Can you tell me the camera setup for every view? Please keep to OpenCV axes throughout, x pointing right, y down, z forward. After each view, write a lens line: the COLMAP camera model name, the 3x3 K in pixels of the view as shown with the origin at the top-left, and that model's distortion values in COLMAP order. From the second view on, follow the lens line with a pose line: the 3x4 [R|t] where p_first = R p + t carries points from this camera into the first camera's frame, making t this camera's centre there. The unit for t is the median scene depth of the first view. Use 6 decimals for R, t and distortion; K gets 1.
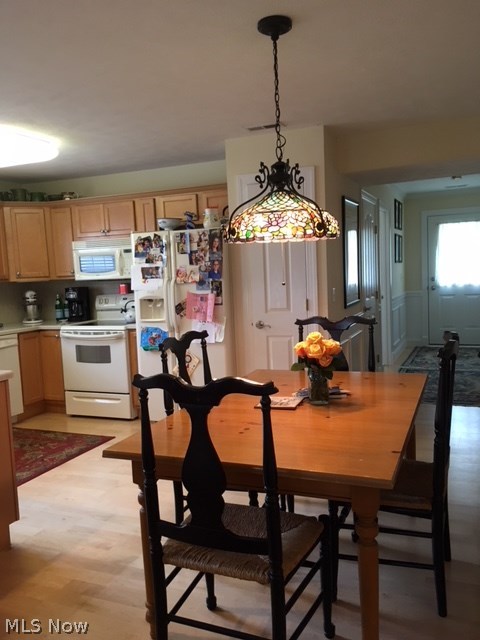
lens RADIAL K [[541.8, 0, 239.3], [0, 541.8, 319.0], [0, 0, 1]] dist [0.064612, 0.001913]
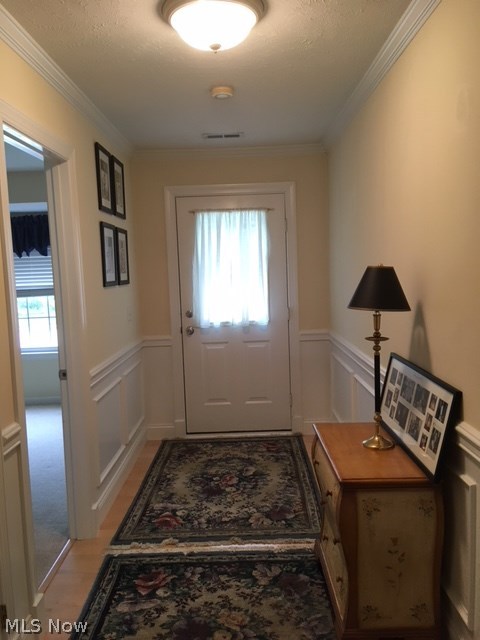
lens RADIAL K [[541.8, 0, 239.4], [0, 541.8, 320.1], [0, 0, 1]] dist [0.064612, 0.001913]
pose [[0.922334, -0.025052, 0.385580, 0.194425], [0.031412, 0.999454, -0.010204, -0.060595], [-0.385114, 0.021523, 0.922618, 0.490747]]
